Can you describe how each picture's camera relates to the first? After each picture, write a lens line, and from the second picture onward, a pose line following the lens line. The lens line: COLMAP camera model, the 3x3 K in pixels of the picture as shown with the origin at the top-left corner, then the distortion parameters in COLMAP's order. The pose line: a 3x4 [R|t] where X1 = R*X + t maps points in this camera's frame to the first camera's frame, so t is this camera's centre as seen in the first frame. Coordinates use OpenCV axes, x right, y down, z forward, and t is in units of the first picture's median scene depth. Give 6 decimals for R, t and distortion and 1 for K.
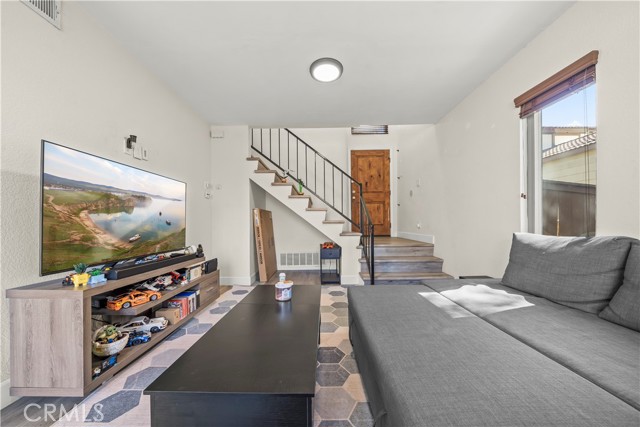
lens RADIAL K [[222.5, 0, 318.6], [0, 222.5, 223.0], [0, 0, 1]] dist [-0.004359, -0.000810]
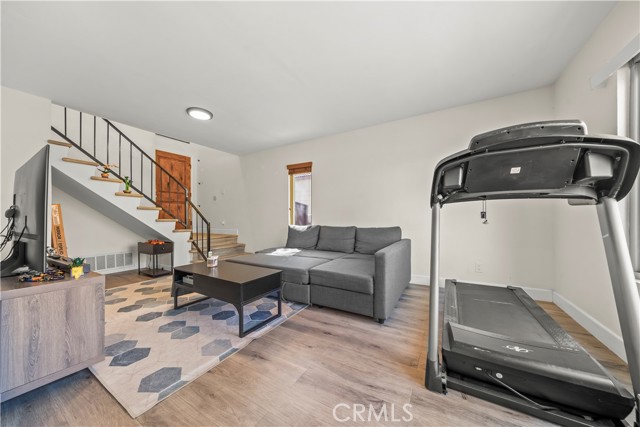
lens RADIAL K [[222.5, 0, 321.5], [0, 222.5, 213.9], [0, 0, 1]] dist [-0.004359, -0.000810]
pose [[0.492407, 0.023773, 0.870040, -0.778472], [0.003107, 0.999573, -0.029071, -0.003335], [-0.870359, 0.017018, 0.492123, -0.353569]]
